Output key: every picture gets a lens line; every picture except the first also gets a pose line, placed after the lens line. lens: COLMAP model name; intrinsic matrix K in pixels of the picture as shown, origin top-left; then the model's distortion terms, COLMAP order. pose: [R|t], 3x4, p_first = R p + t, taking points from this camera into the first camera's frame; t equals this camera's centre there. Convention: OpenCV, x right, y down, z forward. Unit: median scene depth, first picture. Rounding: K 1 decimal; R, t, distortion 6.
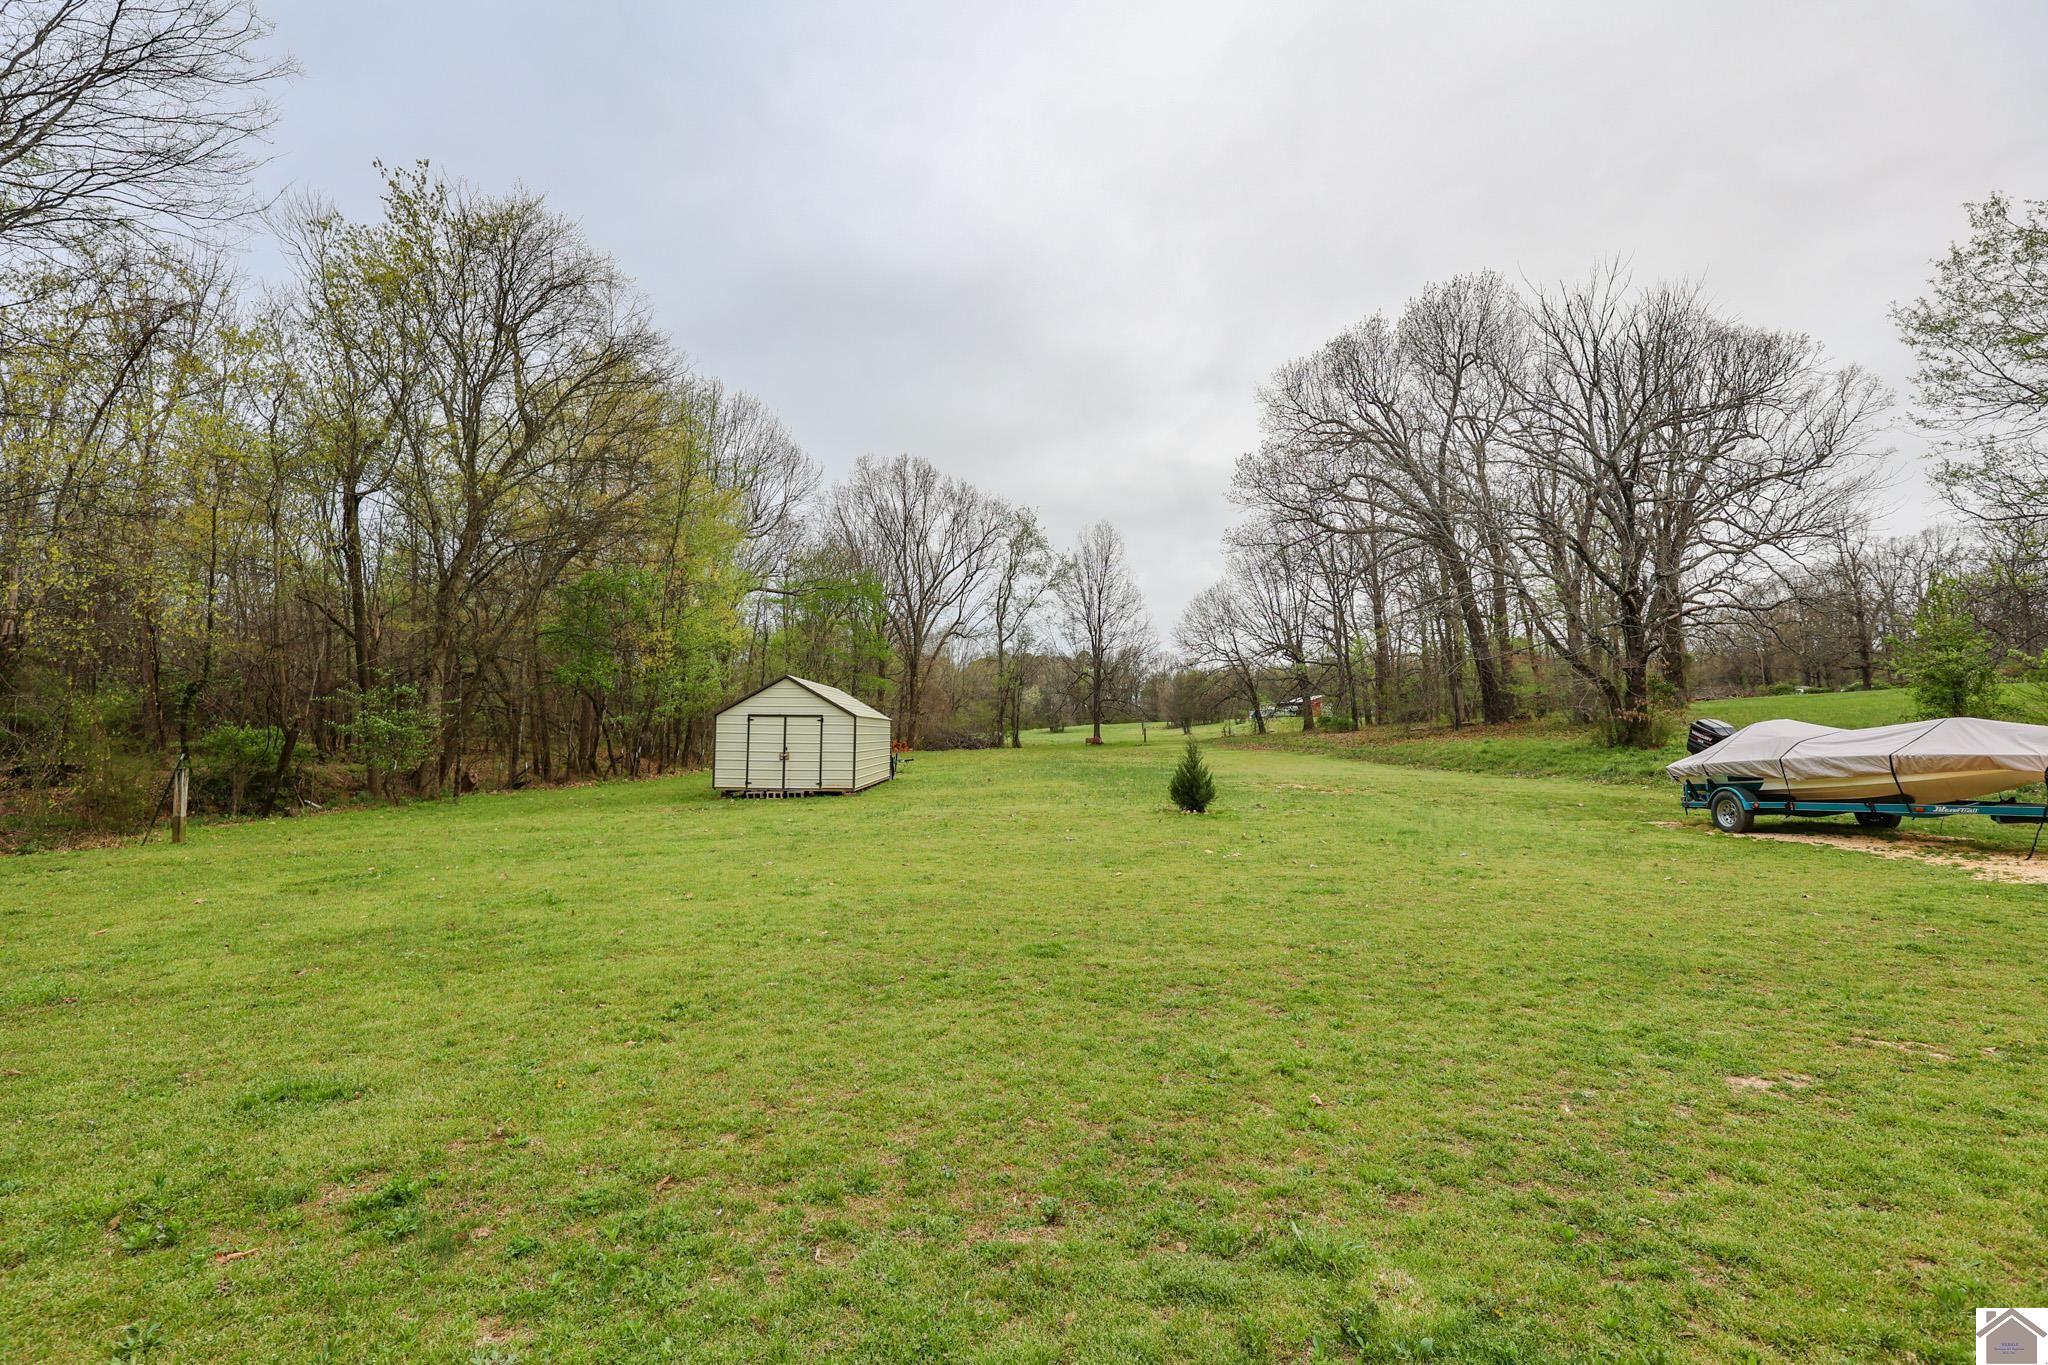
lens RADIAL K [[935.7, 0, 1028.1], [0, 935.7, 675.0], [0, 0, 1]] dist [-0.029557, 0.000801]
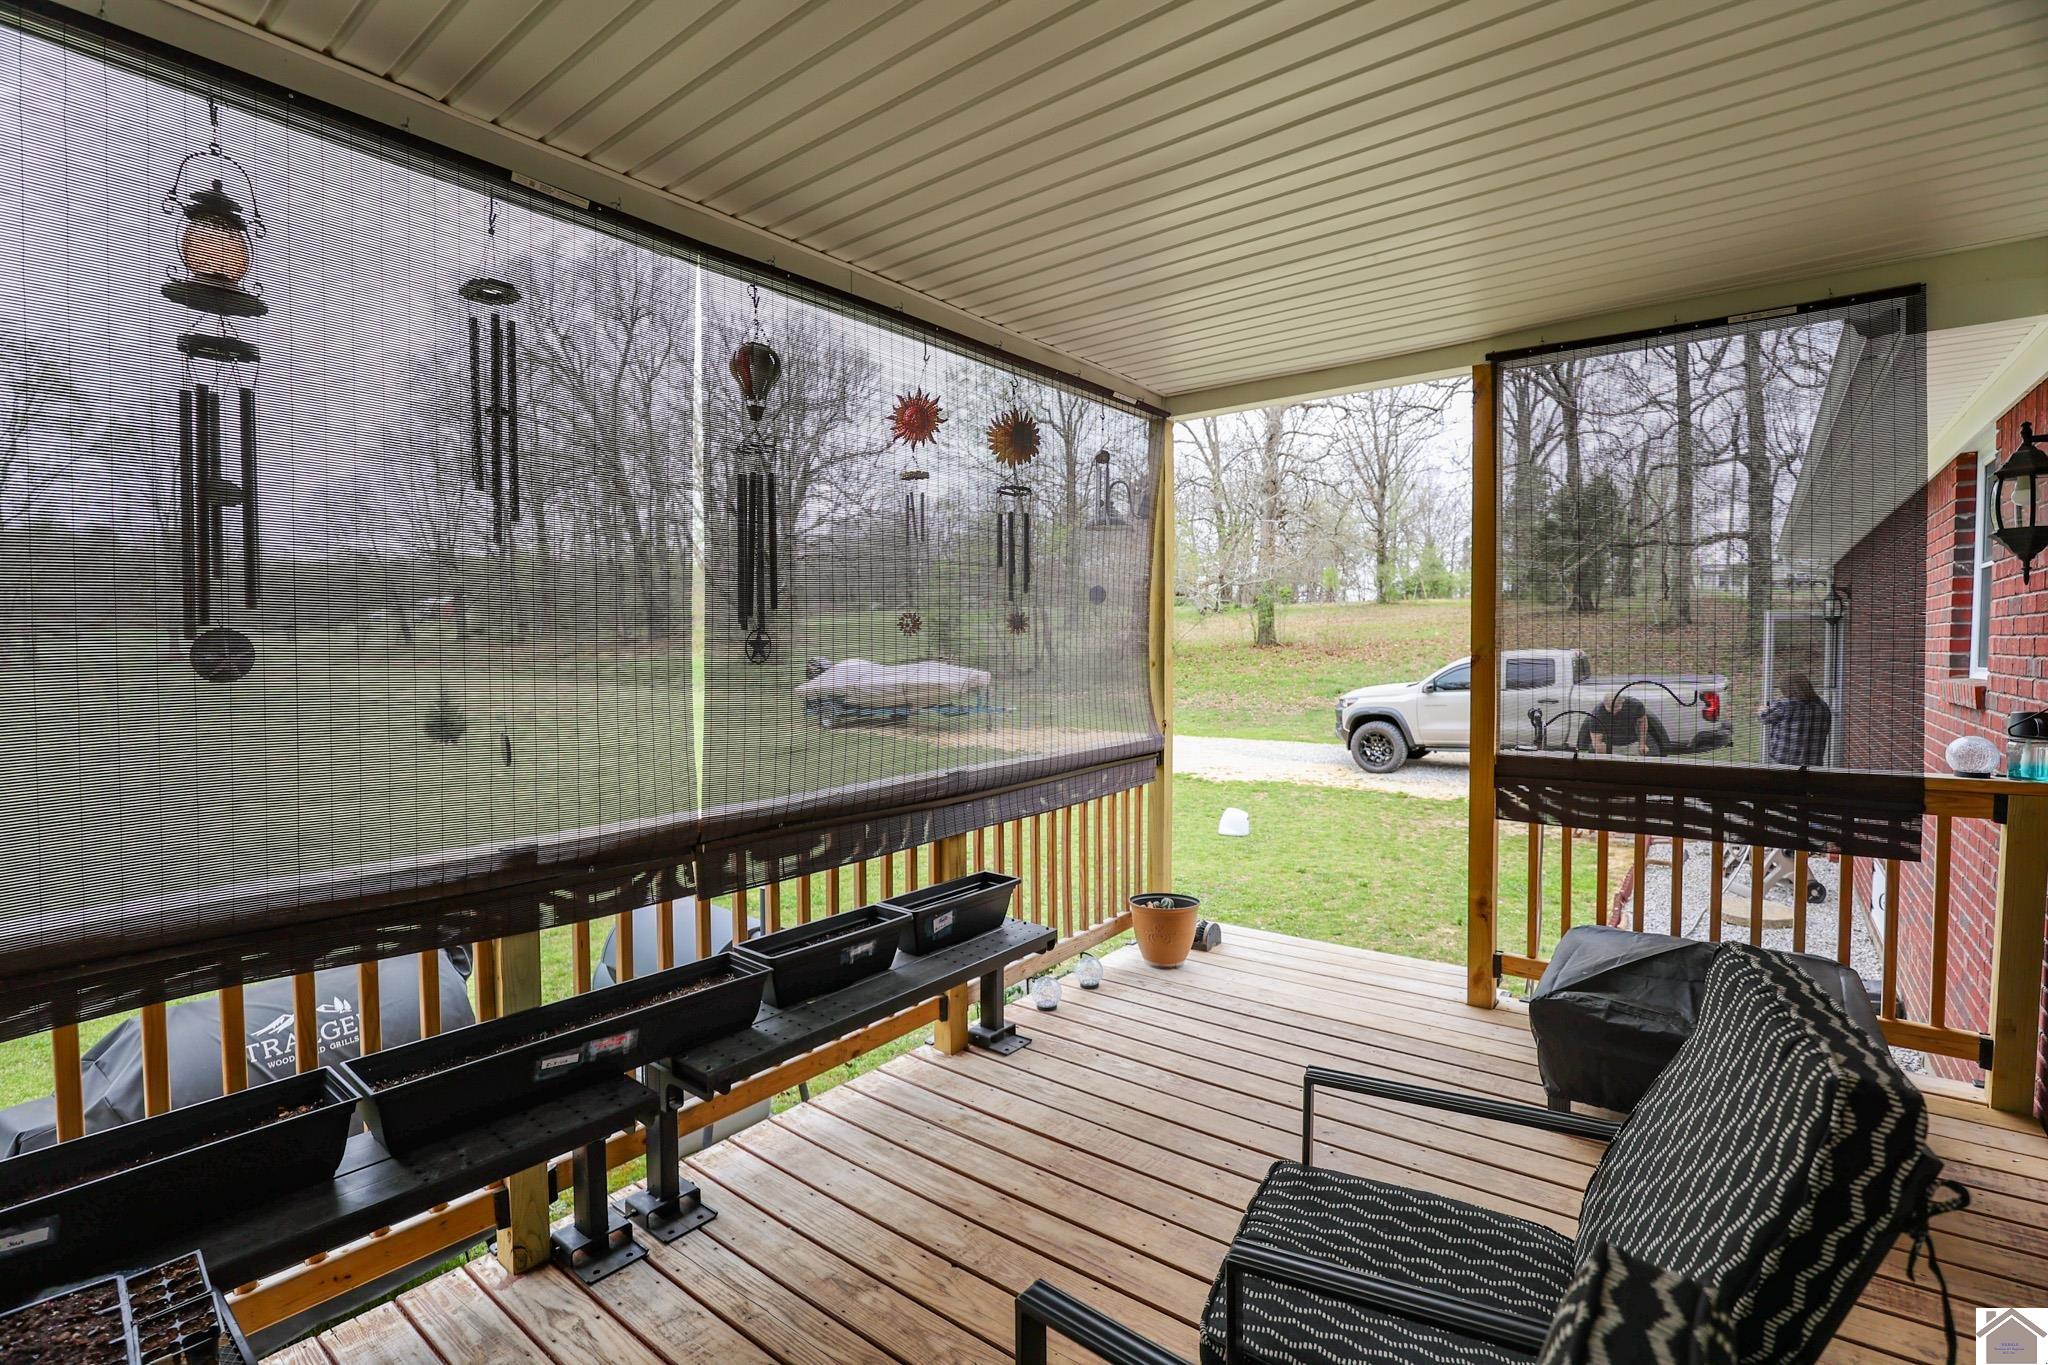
lens RADIAL K [[935.7, 0, 1028.1], [0, 935.7, 675.0], [0, 0, 1]] dist [-0.029557, 0.000801]
pose [[0.648433, -0.032101, 0.760594, -0.083437], [-0.048534, 0.995335, 0.083385, -0.025073], [-0.759723, -0.090984, 0.643850, -0.103682]]
